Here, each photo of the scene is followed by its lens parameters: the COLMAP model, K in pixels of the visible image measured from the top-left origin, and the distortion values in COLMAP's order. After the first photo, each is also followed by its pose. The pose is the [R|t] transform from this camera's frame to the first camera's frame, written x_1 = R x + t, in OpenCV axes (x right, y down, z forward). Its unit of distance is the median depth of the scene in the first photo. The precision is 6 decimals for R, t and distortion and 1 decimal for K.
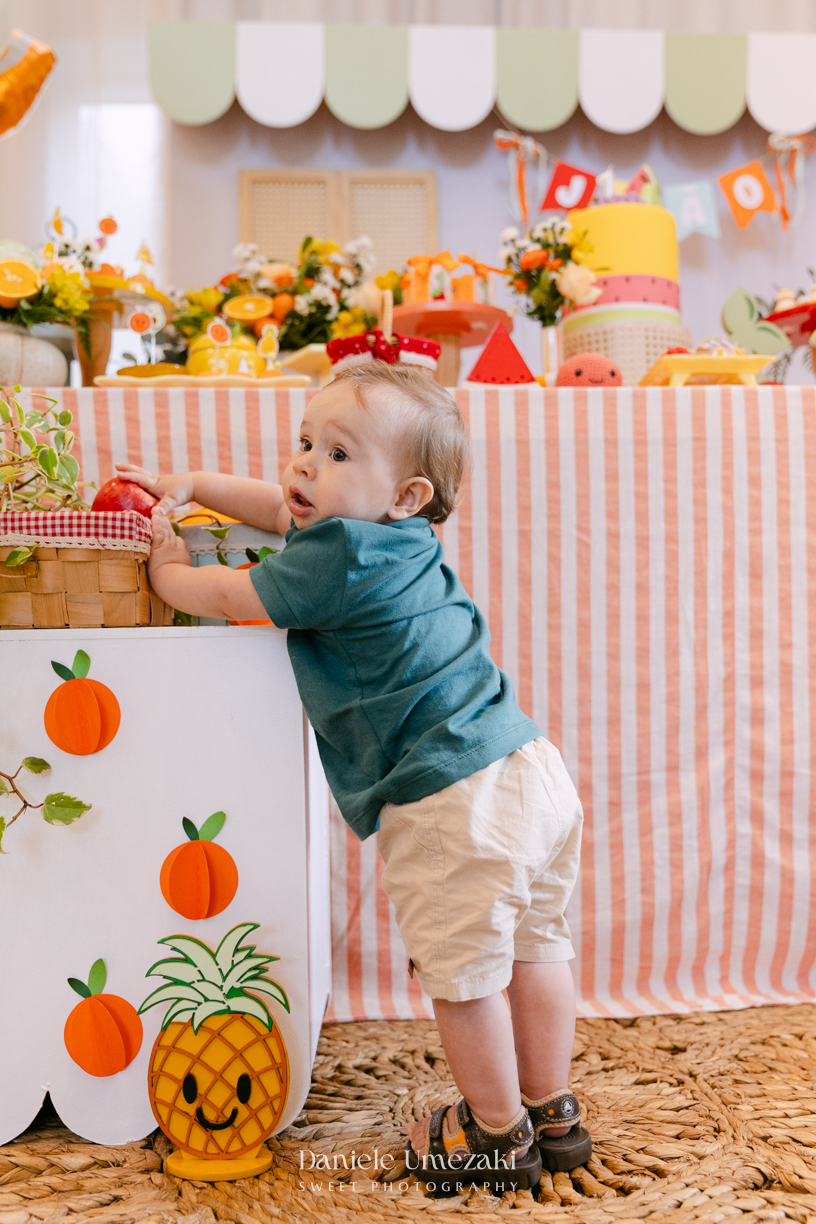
lens RADIAL K [[1151.2, 0, 404.2], [0, 1151.2, 579.9], [0, 0, 1]] dist [0.007495, 0.000000]
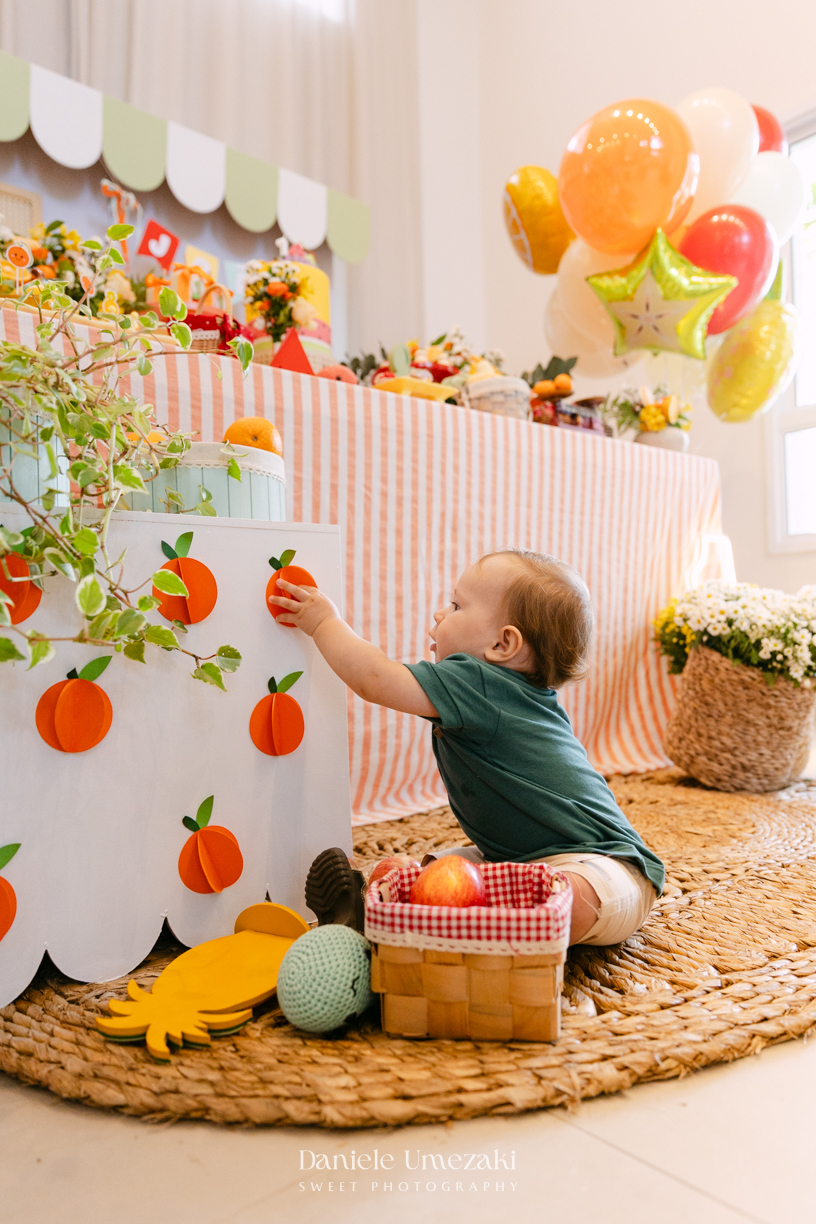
lens RADIAL K [[836.6, 0, 398.8], [0, 836.6, 610.8], [0, 0, 1]] dist [0.004029, -0.004360]
pose [[0.787098, 0.010253, 0.616742, -0.446681], [-0.034906, 0.999000, 0.027939, 0.076770], [-0.615839, -0.043519, 0.786669, 0.155061]]
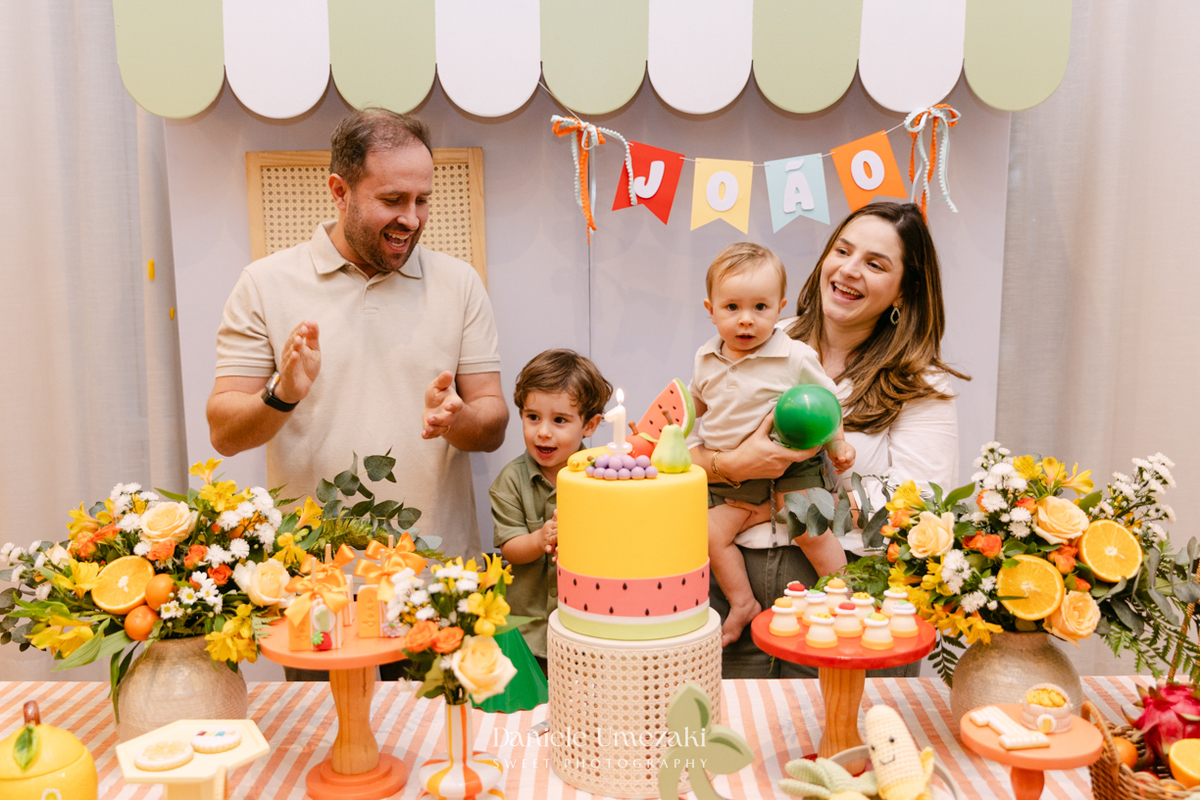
lens RADIAL K [[1128.6, 0, 595.2], [0, 1128.6, 423.0], [0, 0, 1]] dist [0.007495, 0.000000]
pose [[0.998060, 0.017768, -0.059677, 0.321407], [-0.004560, 0.976708, 0.214525, -0.692506], [0.062099, -0.213837, 0.974894, 0.365752]]
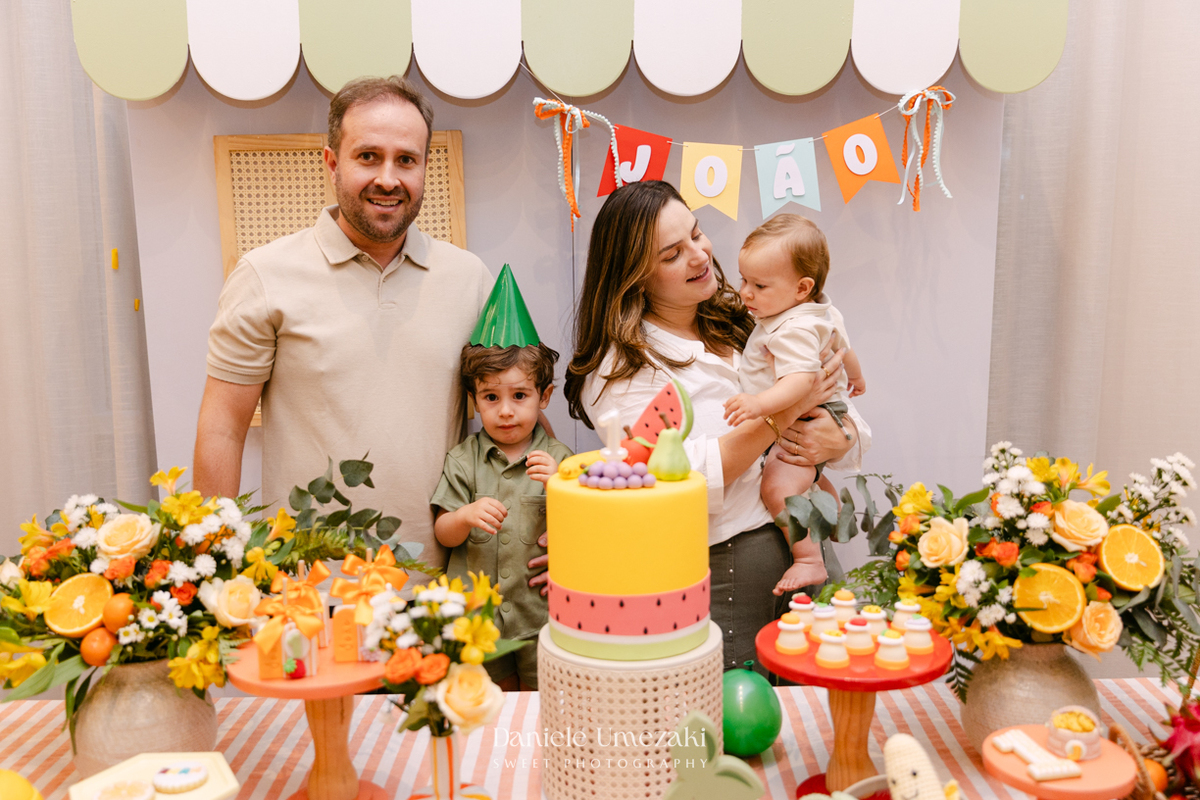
lens RADIAL K [[1128.6, 0, 602.5], [0, 1128.6, 402.8], [0, 0, 1]] dist [0.007495, 0.000000]
pose [[0.999389, 0.010976, -0.033188, 0.304089], [-0.003633, 0.976897, 0.213681, -0.698299], [0.034767, -0.213430, 0.976340, 0.433685]]
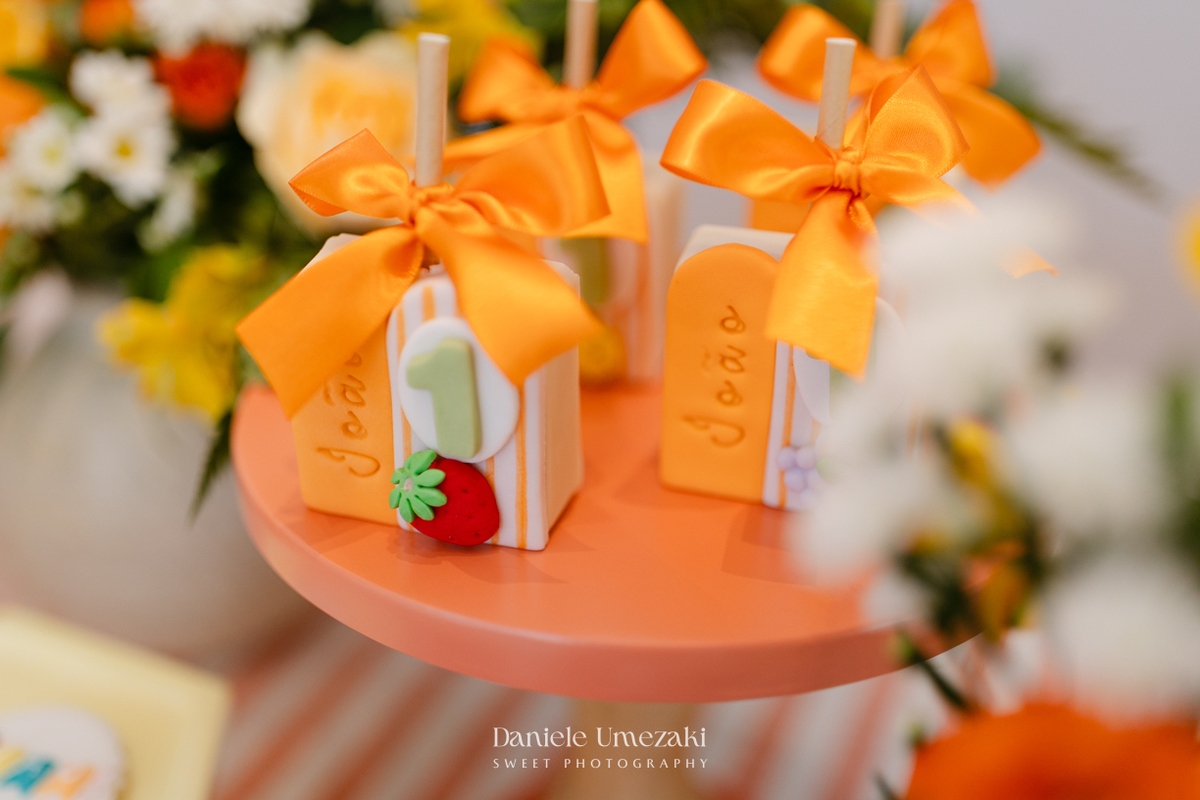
lens RADIAL K [[1296.1, 0, 592.5], [0, 1296.1, 406.5], [0, 0, 1]] dist [0.014730, 0.000000]
pose [[0.895637, 0.238292, -0.375569, 0.132281], [-0.004095, 0.848762, 0.528759, -0.428986], [0.444768, -0.472038, 0.761158, 1.099009]]
